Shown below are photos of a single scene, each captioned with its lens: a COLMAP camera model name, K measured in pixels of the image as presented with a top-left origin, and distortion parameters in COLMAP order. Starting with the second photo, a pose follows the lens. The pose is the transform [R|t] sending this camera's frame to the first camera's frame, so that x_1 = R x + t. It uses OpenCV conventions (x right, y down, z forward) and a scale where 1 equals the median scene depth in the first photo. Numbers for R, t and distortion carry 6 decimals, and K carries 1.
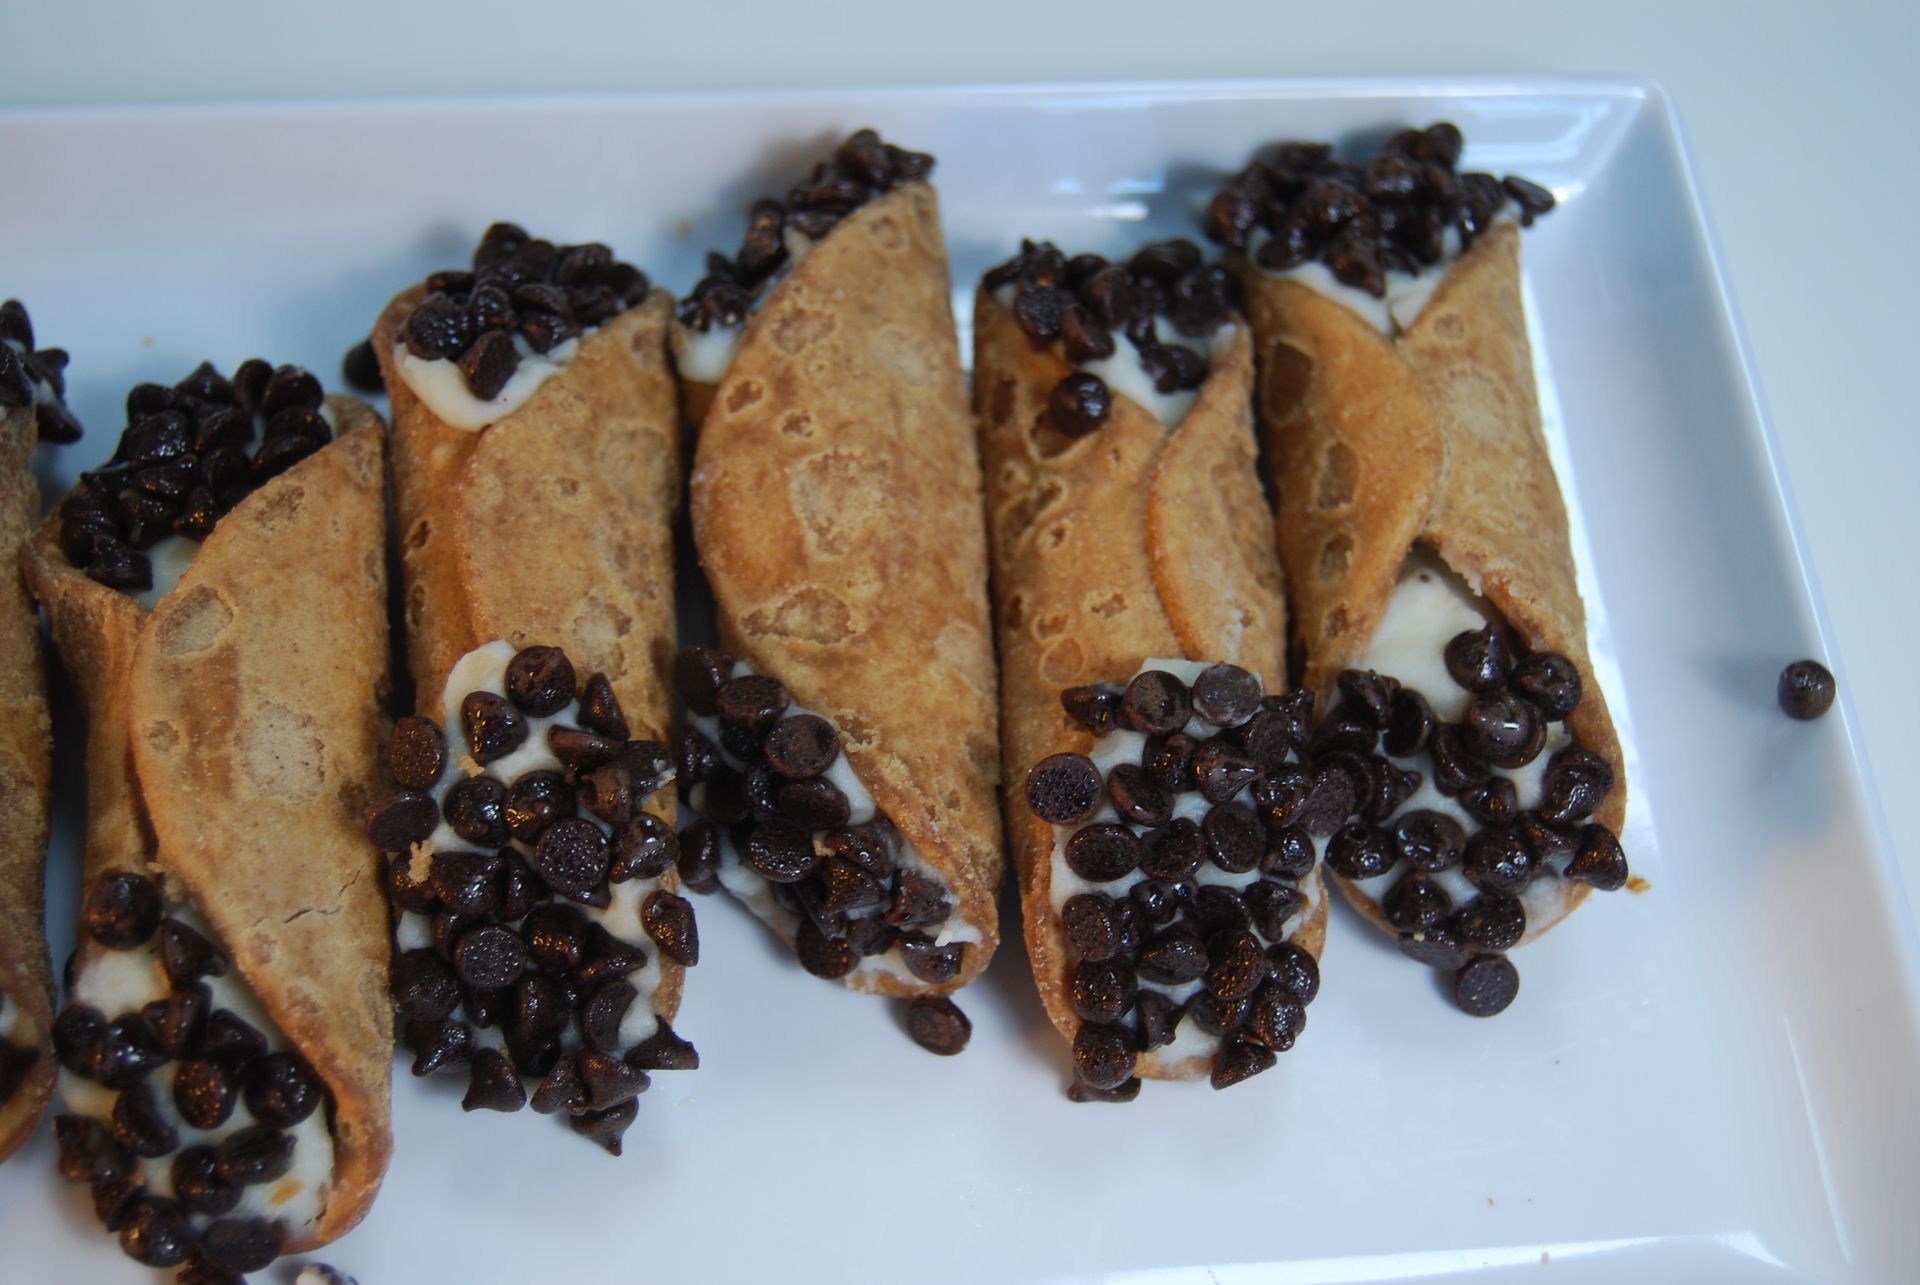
lens RADIAL K [[2911.9, 0, 964.9], [0, 2911.9, 639.0], [0, 0, 1]] dist [-0.039041, -0.042502]
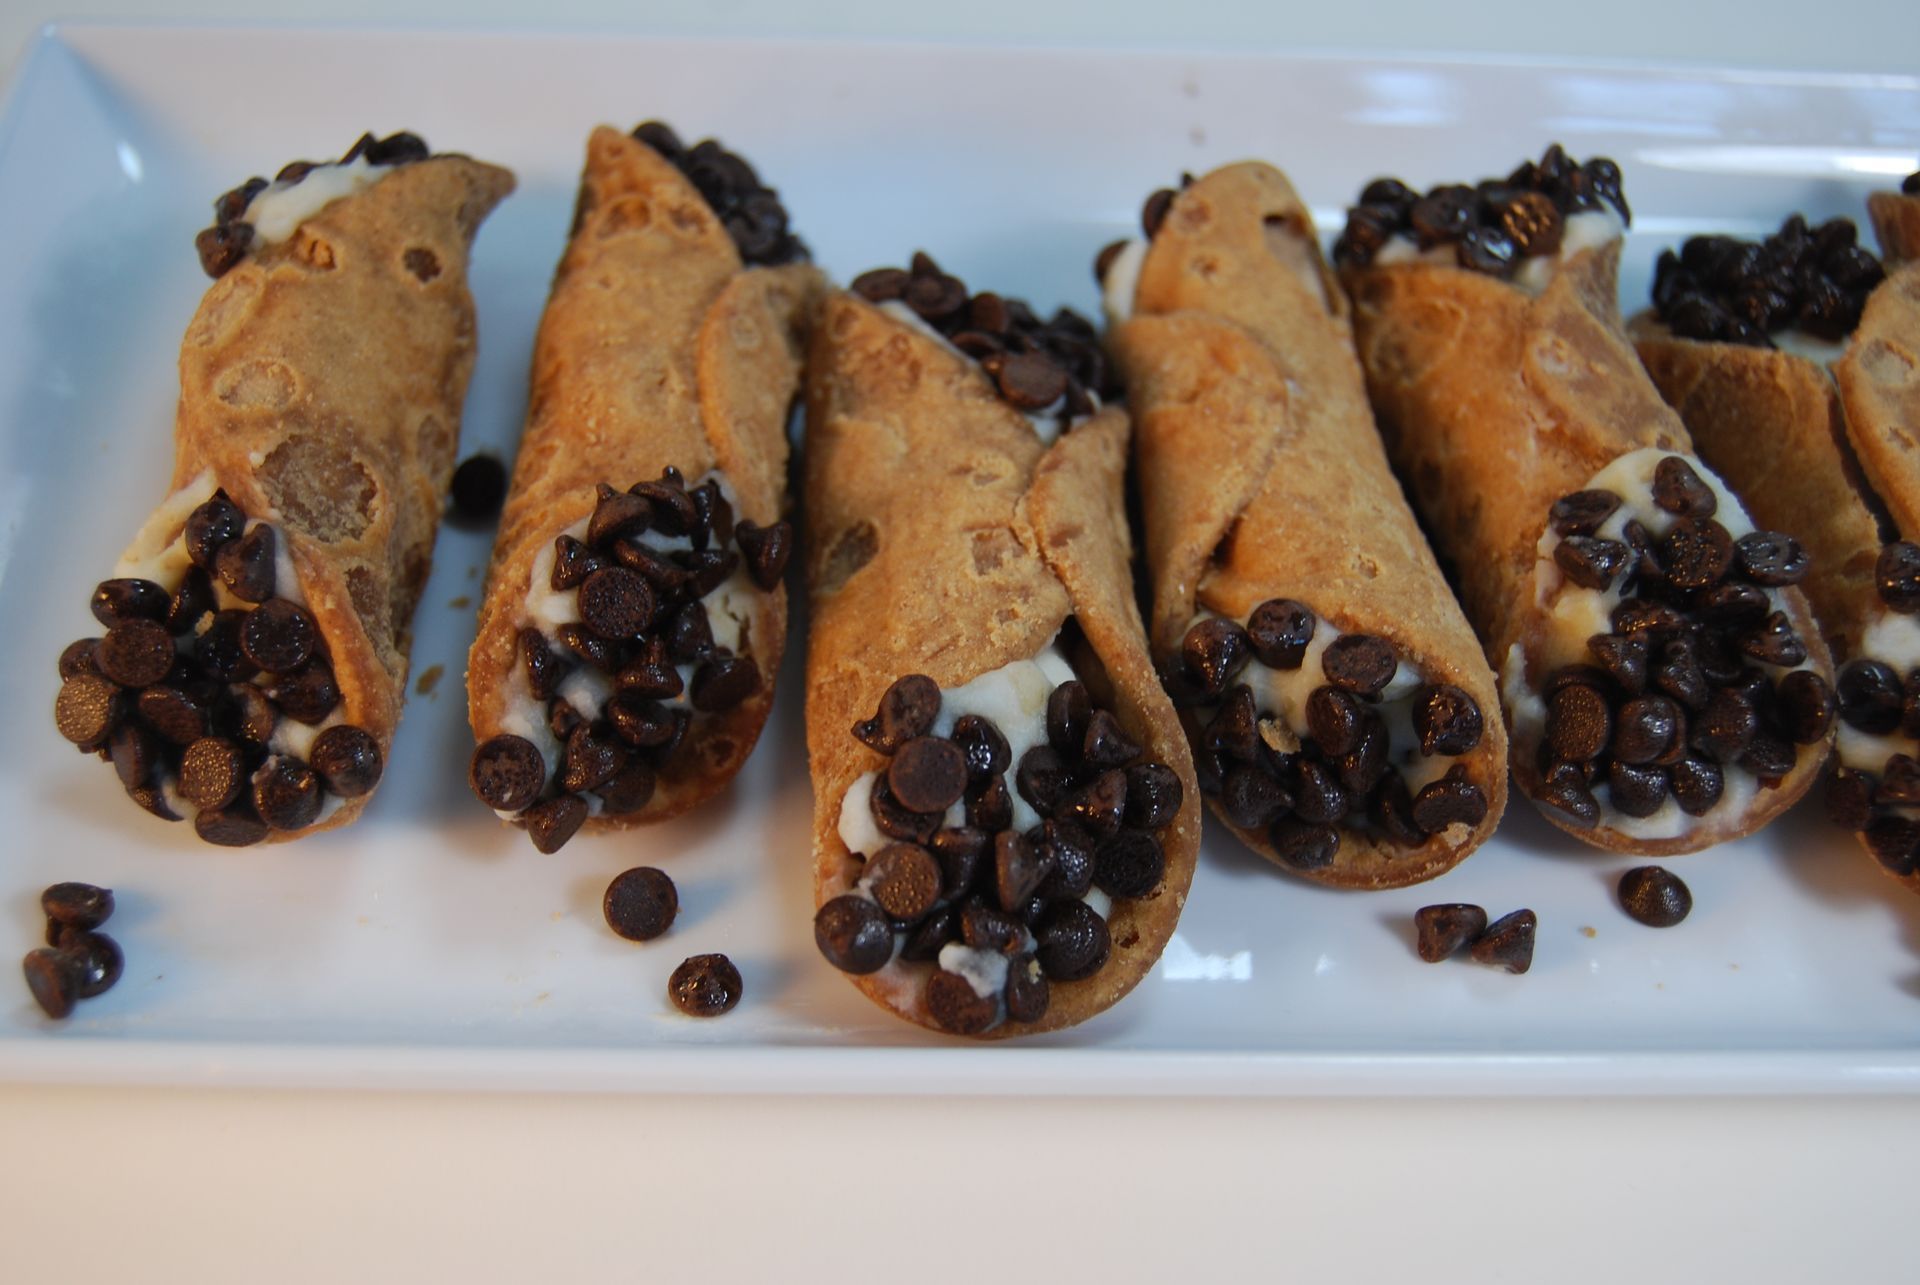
lens RADIAL K [[2364.5, 0, 960.0], [0, 2364.5, 642.5], [0, 0, 1]] dist [-0.061666, -0.006711]
pose [[0.998429, 0.035451, -0.043396, -0.567922], [-0.044021, 0.975401, -0.215996, 0.303024], [0.034671, 0.217567, 0.975429, 0.135266]]
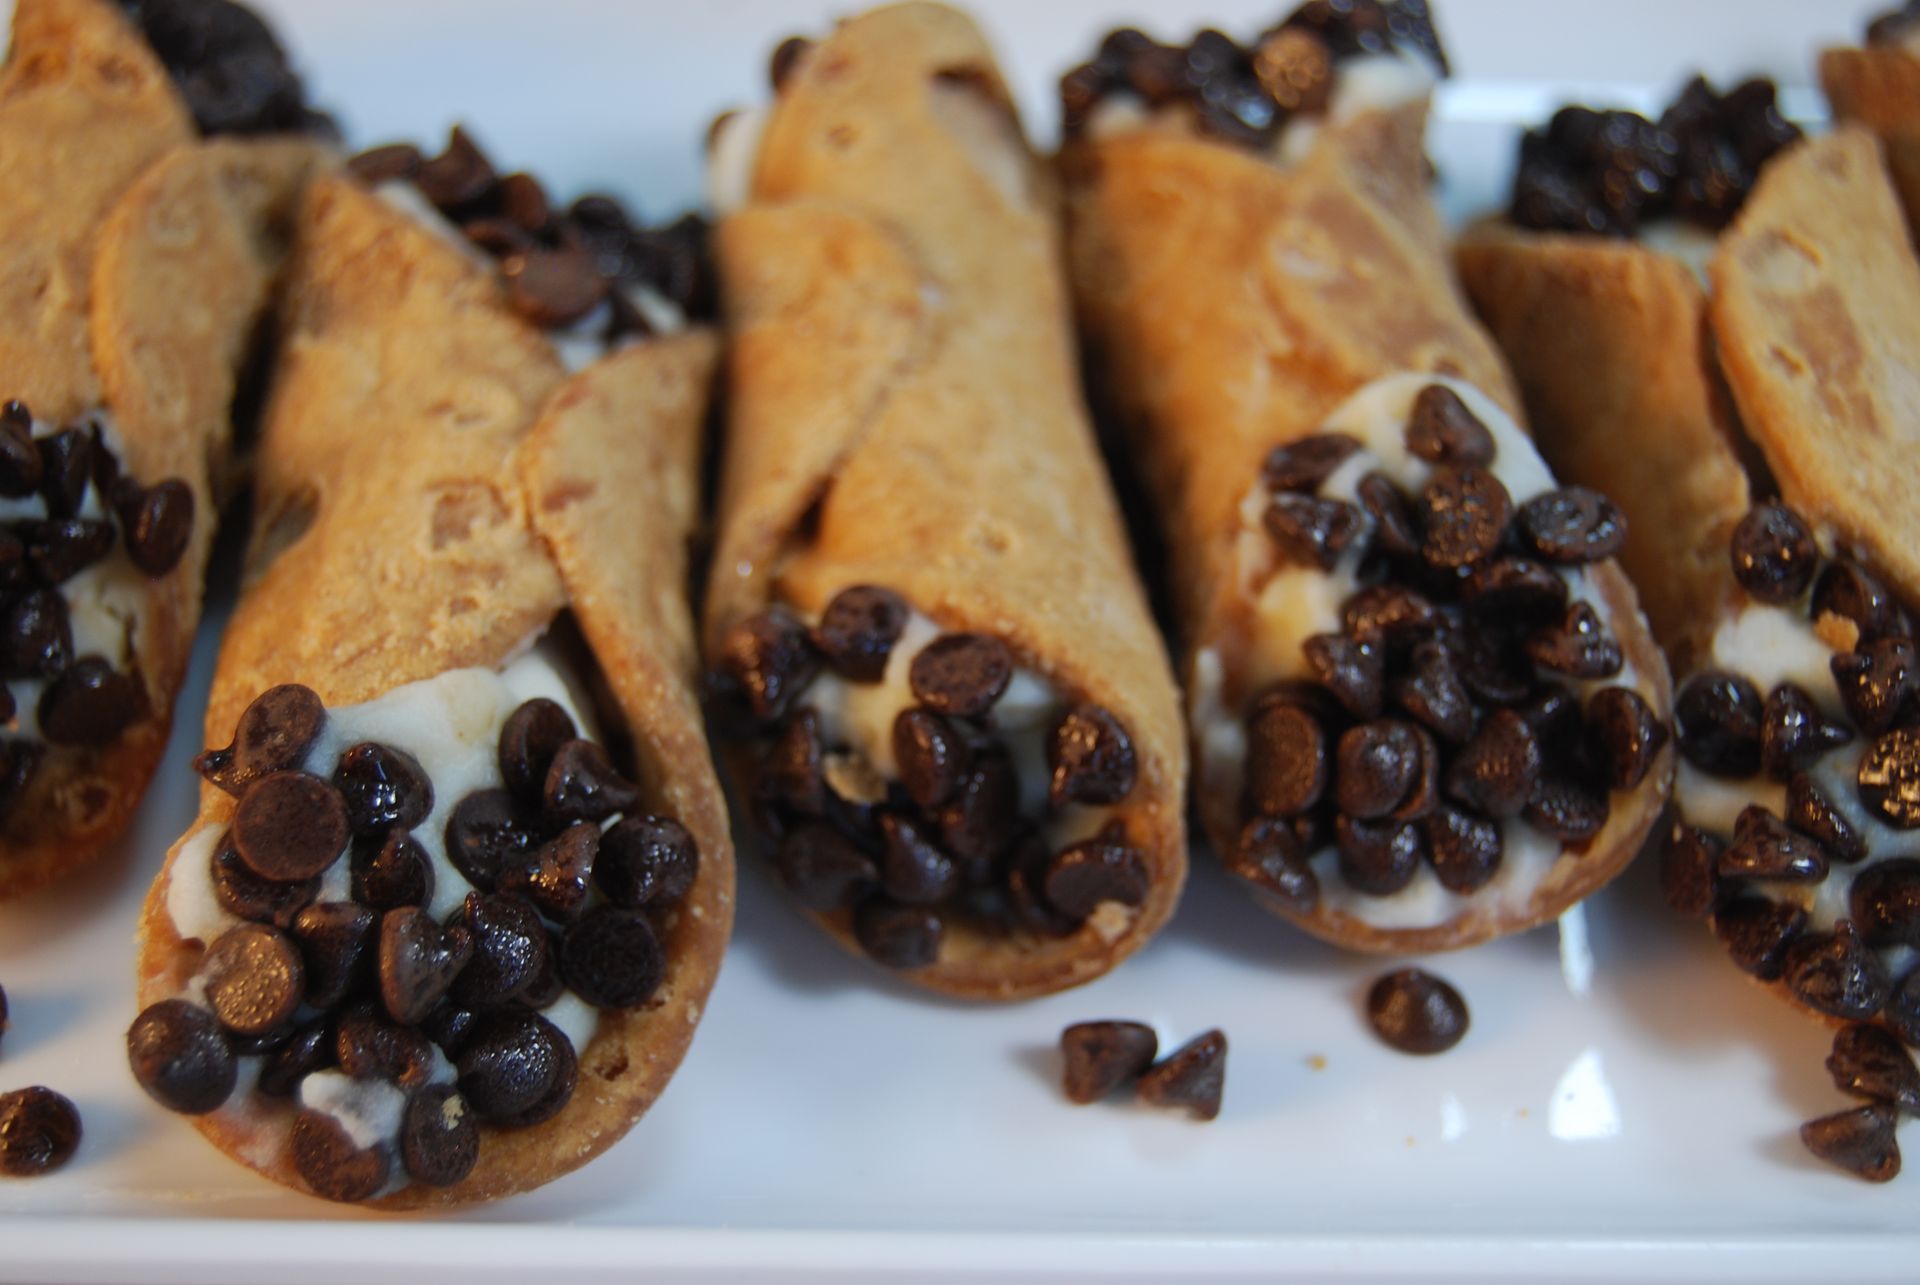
lens RADIAL K [[2911.9, 0, 964.9], [0, 2911.9, 639.0], [0, 0, 1]] dist [-0.039041, -0.042502]
pose [[0.997658, 0.033667, -0.059537, -0.428241], [-0.047306, 0.968335, -0.245131, 0.292577], [0.049399, 0.247374, 0.967660, 0.249883]]
